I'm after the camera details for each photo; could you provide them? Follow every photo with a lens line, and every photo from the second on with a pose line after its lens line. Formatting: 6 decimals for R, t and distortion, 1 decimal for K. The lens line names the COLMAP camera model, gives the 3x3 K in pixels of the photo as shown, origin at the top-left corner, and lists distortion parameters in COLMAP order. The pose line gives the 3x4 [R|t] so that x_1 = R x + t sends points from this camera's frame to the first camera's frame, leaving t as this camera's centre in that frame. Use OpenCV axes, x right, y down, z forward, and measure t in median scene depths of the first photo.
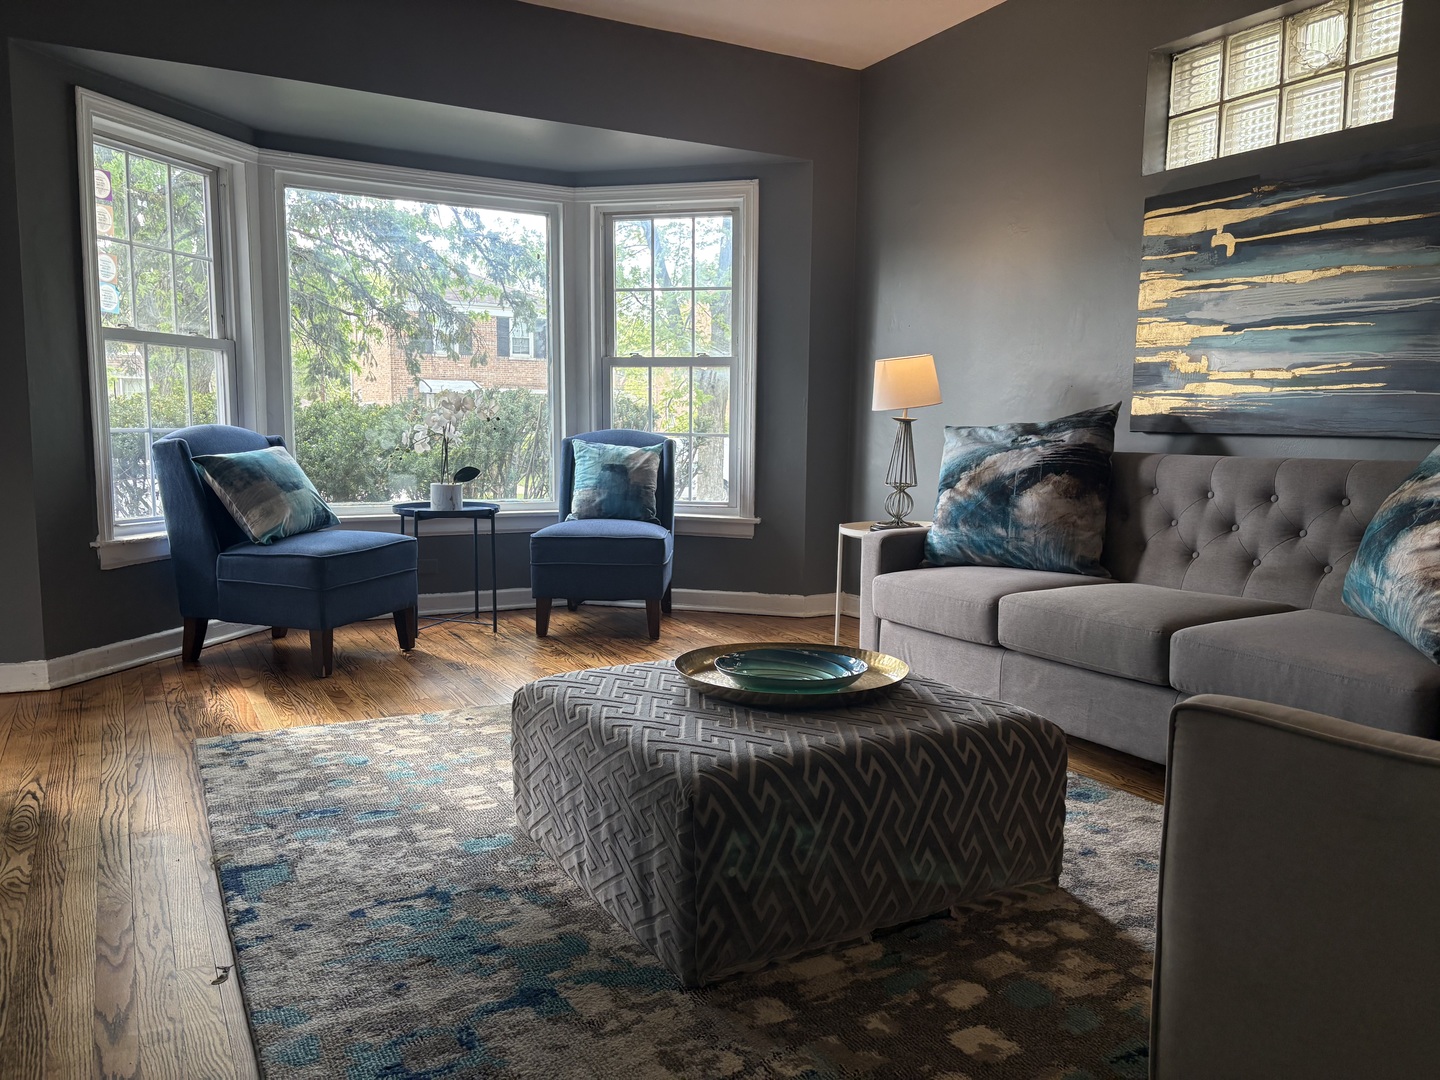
lens RADIAL K [[1093.3, 0, 723.0], [0, 1093.3, 533.8], [0, 0, 1]] dist [0.044724, -0.038773]
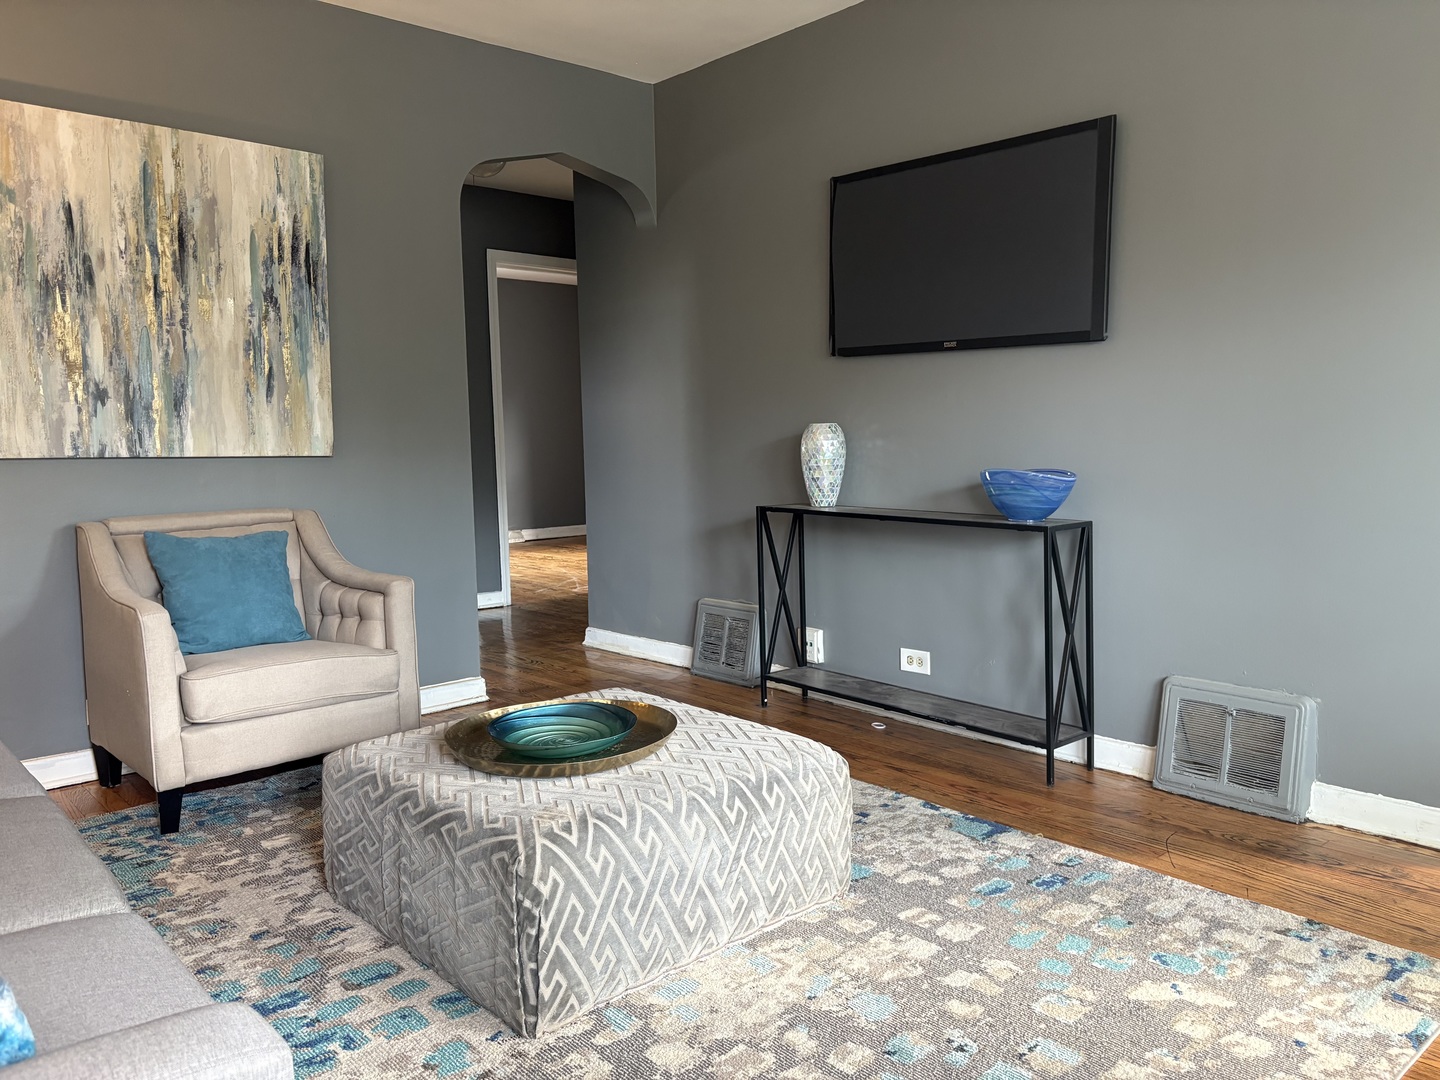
lens RADIAL K [[1093.3, 0, 721.5], [0, 1093.3, 541.1], [0, 0, 1]] dist [0.044724, -0.038773]
pose [[-0.973753, 0.032481, -0.225279, 0.103174], [-0.015052, 0.978409, 0.206129, -0.191052], [0.227110, 0.204110, -0.952240, 1.426849]]
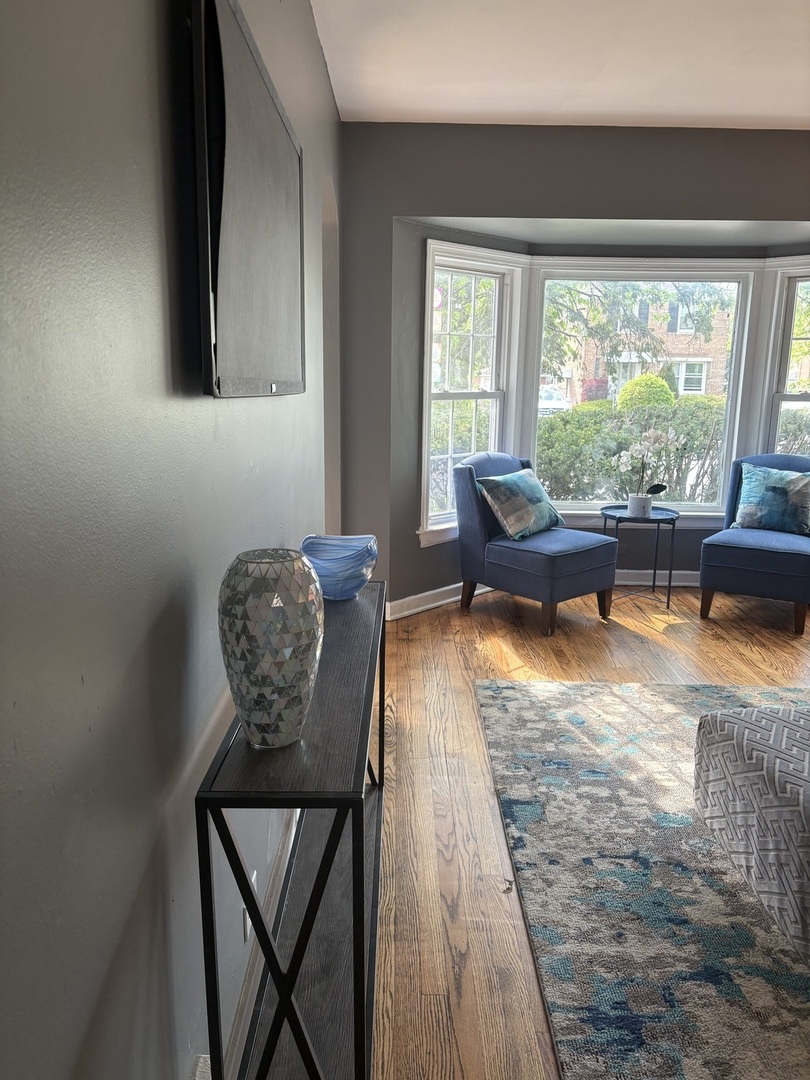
lens RADIAL K [[820.0, 0, 407.7], [0, 820.0, 537.6], [0, 0, 1]] dist [0.044724, -0.038773]
pose [[0.881552, 0.098574, -0.461681, -0.044665], [-0.054047, 0.992601, 0.108730, -0.129856], [0.468983, -0.070899, 0.880357, -0.050893]]
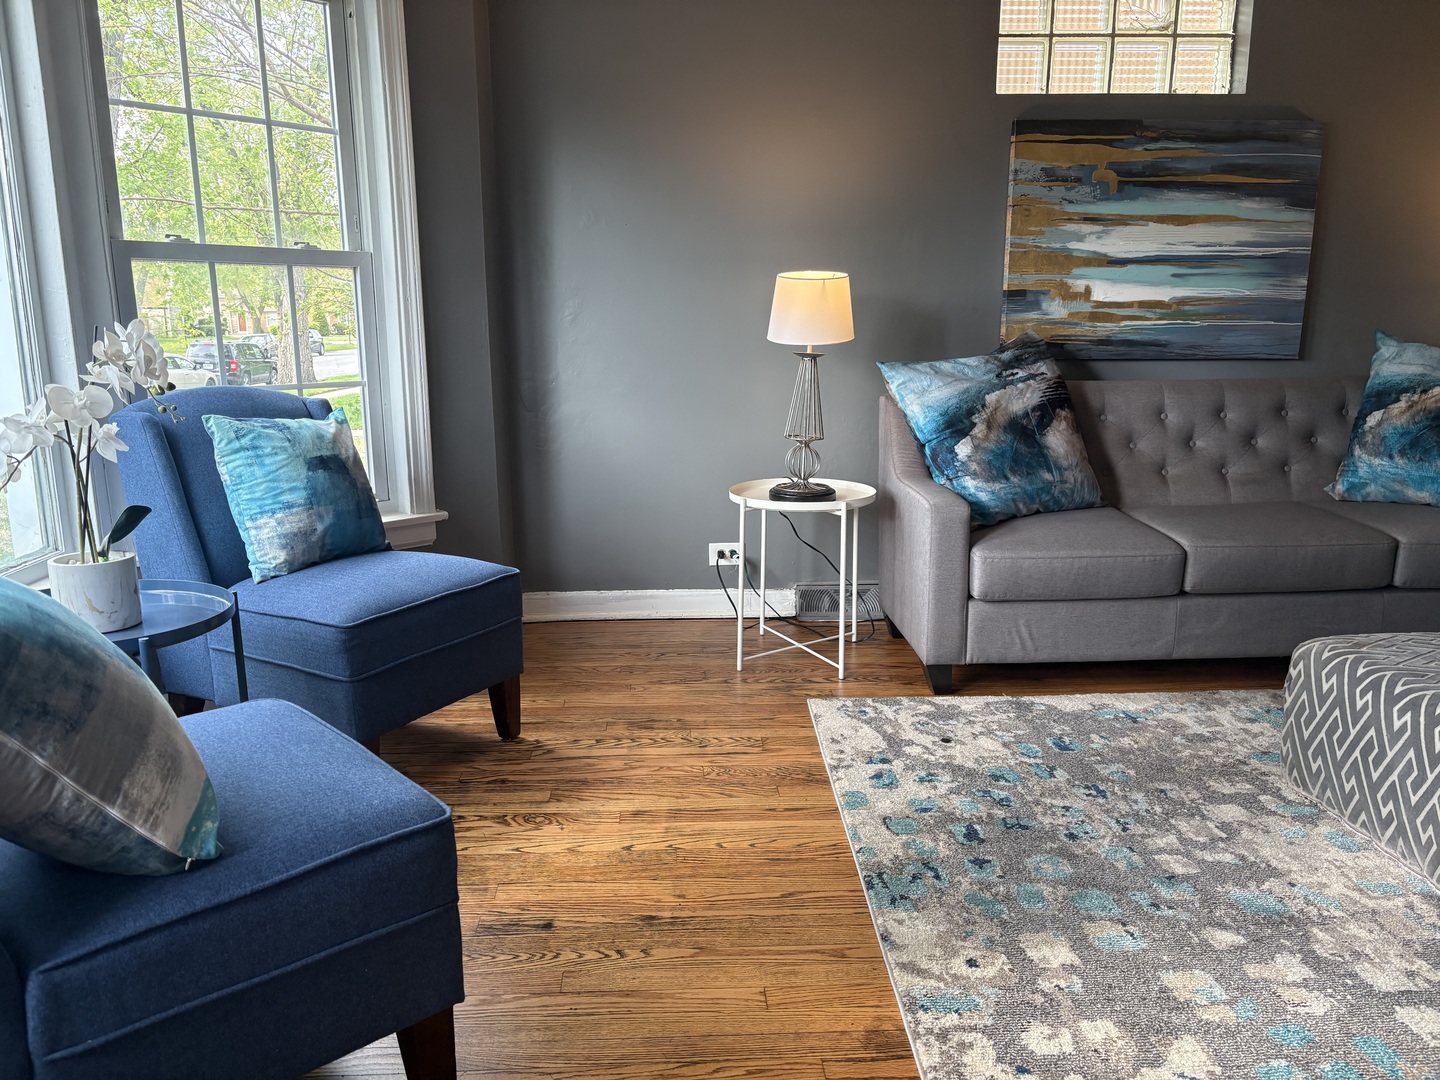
lens RADIAL K [[1093.3, 0, 711.7], [0, 1093.3, 540.9], [0, 0, 1]] dist [0.044724, -0.038773]
pose [[0.438221, -0.190561, 0.878435, -0.744495], [0.101908, 0.981501, 0.162081, -0.136901], [-0.893072, 0.018492, 0.449534, 0.901740]]
